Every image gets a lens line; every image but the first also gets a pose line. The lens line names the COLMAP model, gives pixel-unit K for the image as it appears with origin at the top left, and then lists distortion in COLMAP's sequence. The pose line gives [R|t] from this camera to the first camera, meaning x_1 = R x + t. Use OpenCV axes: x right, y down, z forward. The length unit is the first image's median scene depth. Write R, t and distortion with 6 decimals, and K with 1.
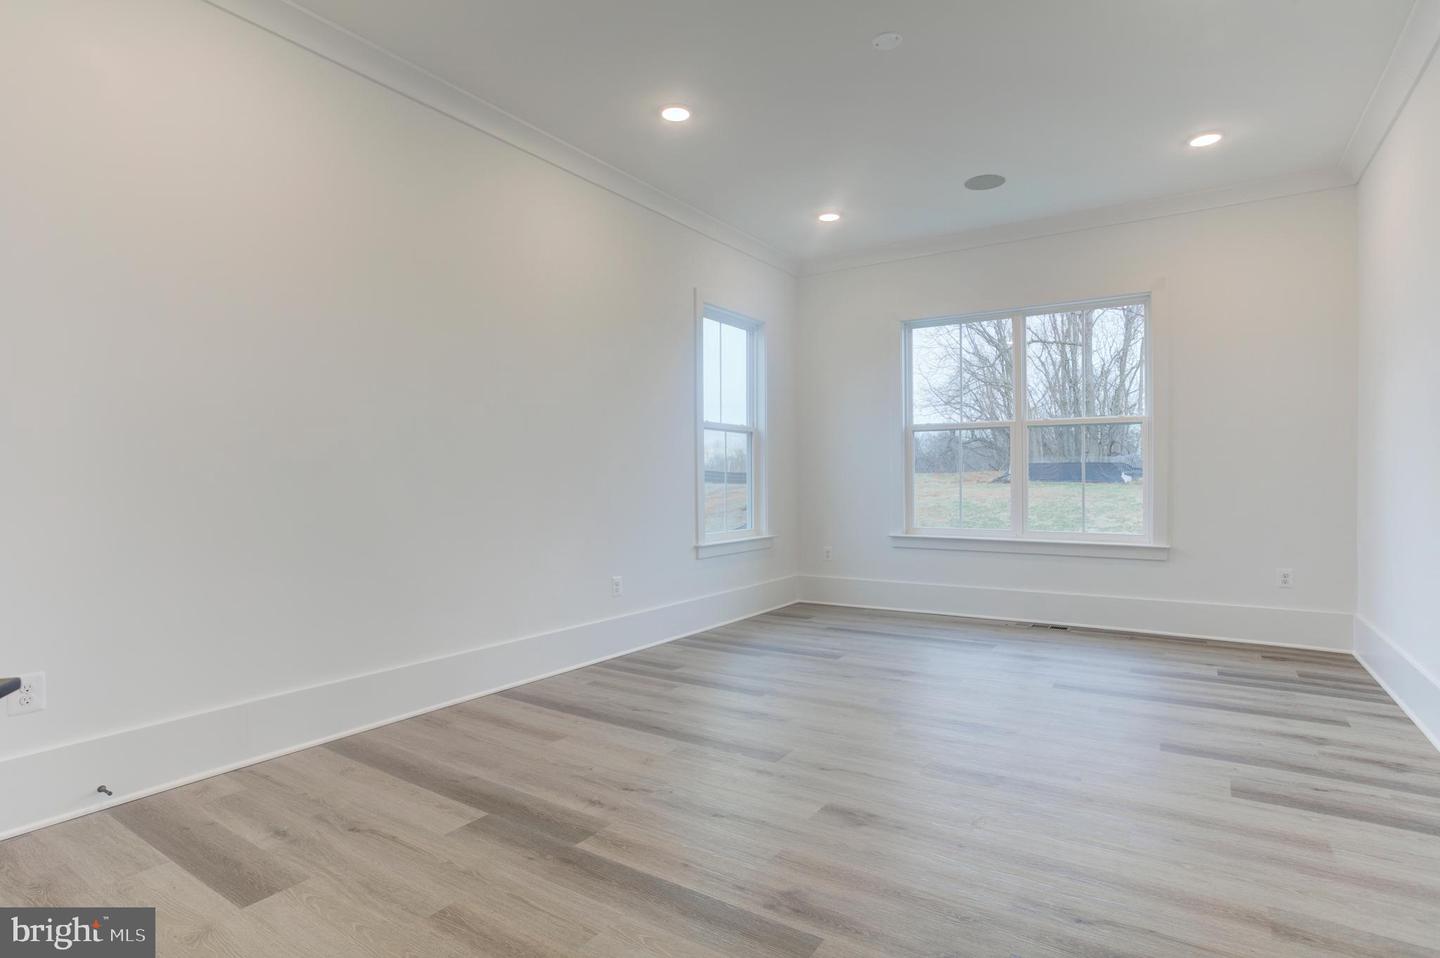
lens RADIAL K [[762.1, 0, 720.0], [0, 762.1, 479.0], [0, 0, 1]] dist [-0.030810, 0.000584]
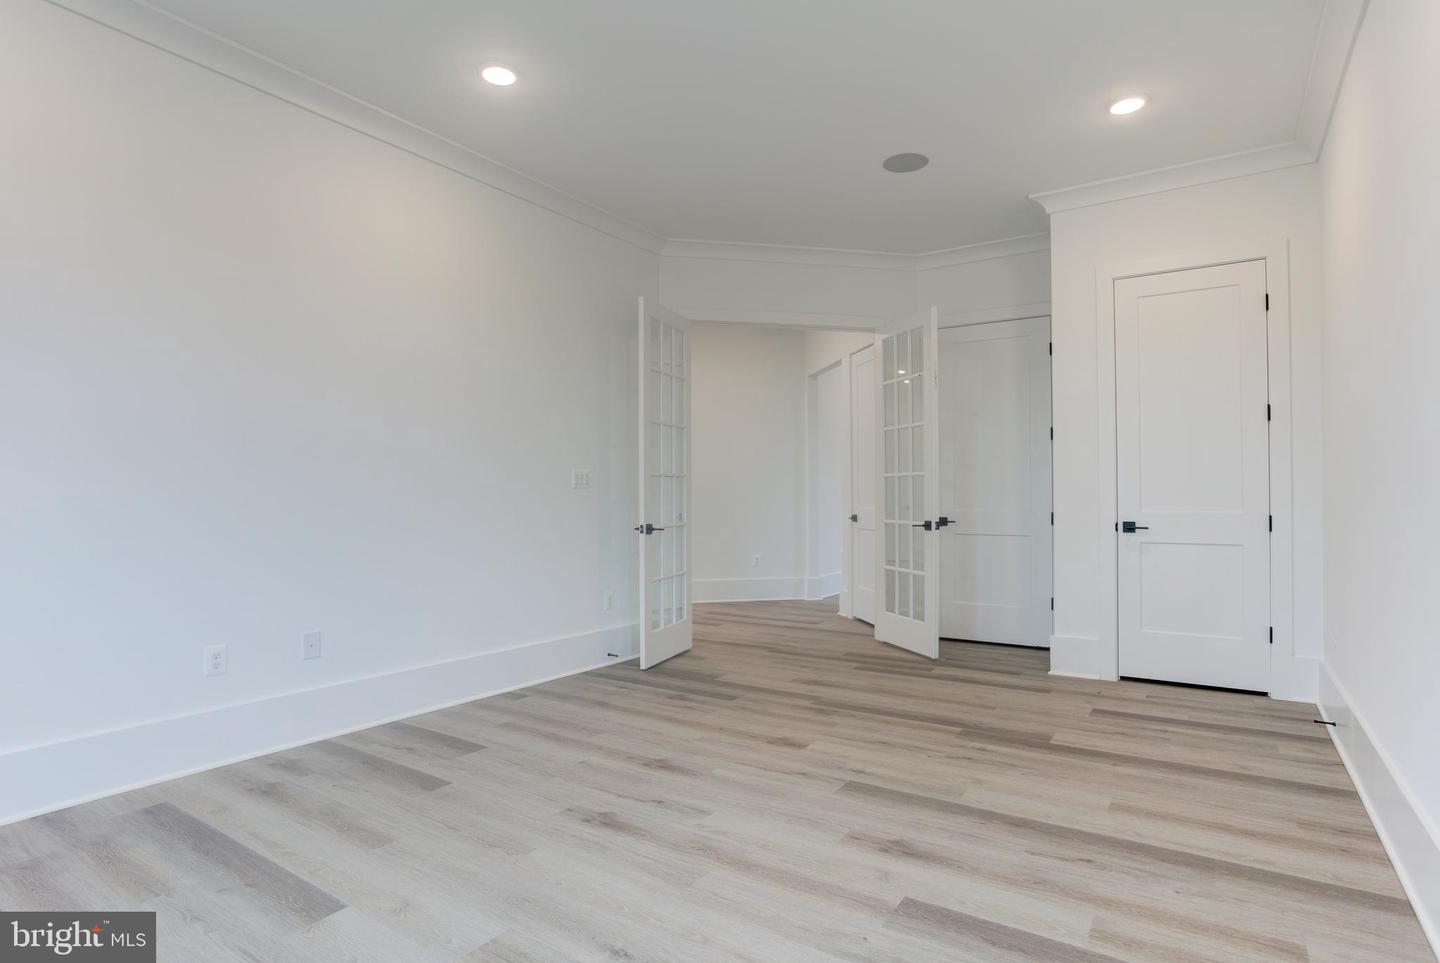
lens RADIAL K [[762.1, 0, 720.0], [0, 762.1, 481.5], [0, 0, 1]] dist [-0.030810, 0.000584]
pose [[-0.999892, 0.008364, 0.012113, 0.266982], [0.008067, 0.999671, -0.024359, -0.002701], [-0.012313, -0.024259, -0.999630, 2.344014]]
